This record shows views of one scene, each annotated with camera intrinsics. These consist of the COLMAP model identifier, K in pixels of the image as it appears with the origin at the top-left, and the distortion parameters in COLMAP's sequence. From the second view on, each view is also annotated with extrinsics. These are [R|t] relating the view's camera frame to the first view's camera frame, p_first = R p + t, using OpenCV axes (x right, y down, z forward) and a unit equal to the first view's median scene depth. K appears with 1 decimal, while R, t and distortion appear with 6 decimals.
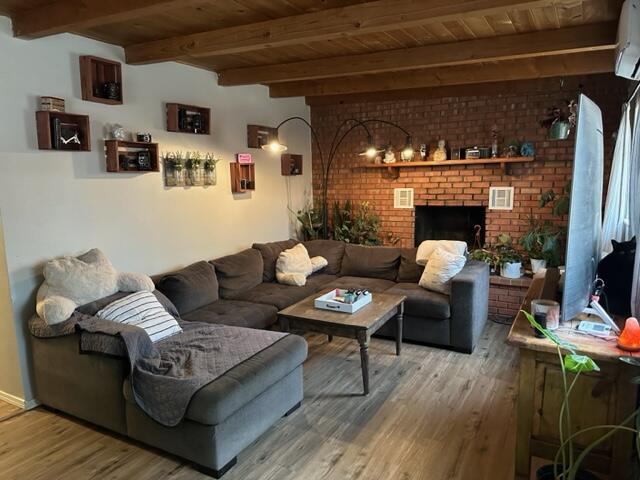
lens RADIAL K [[446.0, 0, 314.2], [0, 446.0, 237.3], [0, 0, 1]] dist [0.057281, -0.070624]
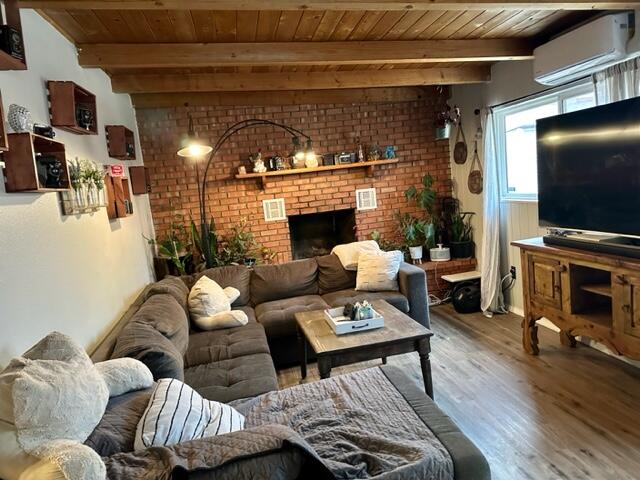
lens RADIAL K [[446.0, 0, 319.5], [0, 446.0, 243.8], [0, 0, 1]] dist [0.057281, -0.070624]
pose [[0.759535, -0.146382, 0.633781, -0.360109], [0.172966, 0.984722, 0.020151, -0.021960], [-0.627048, 0.094317, 0.773250, 0.245474]]
